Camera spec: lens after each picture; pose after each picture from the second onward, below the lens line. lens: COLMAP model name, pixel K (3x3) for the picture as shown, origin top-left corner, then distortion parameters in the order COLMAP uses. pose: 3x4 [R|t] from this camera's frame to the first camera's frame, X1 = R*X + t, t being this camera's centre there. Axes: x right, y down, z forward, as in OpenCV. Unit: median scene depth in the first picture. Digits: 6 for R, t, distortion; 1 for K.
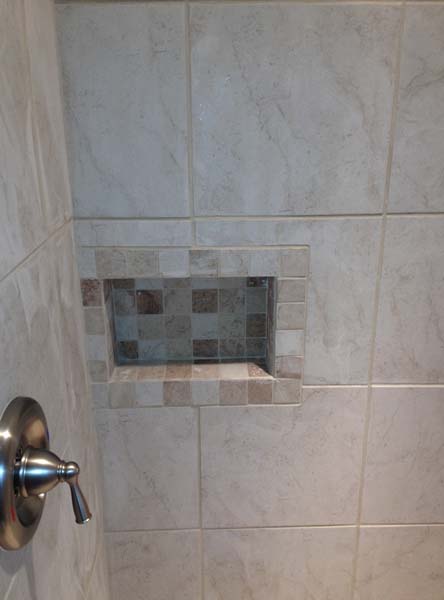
lens RADIAL K [[584.6, 0, 222.0], [0, 584.6, 300.0], [0, 0, 1]] dist [0.147955, -0.333848]
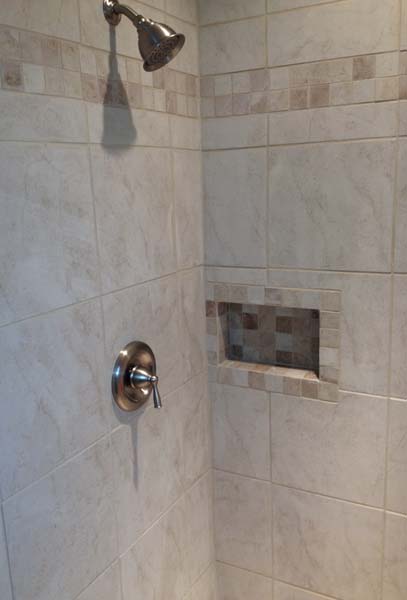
lens RADIAL K [[581.6, 0, 185.8], [0, 581.6, 300.1], [0, 0, 1]] dist [0.141127, -0.324647]
pose [[0.851647, 0.079783, -0.518008, 0.552987], [-0.147555, 0.984868, -0.090903, 0.118455], [0.502917, 0.153852, 0.850532, -0.447852]]
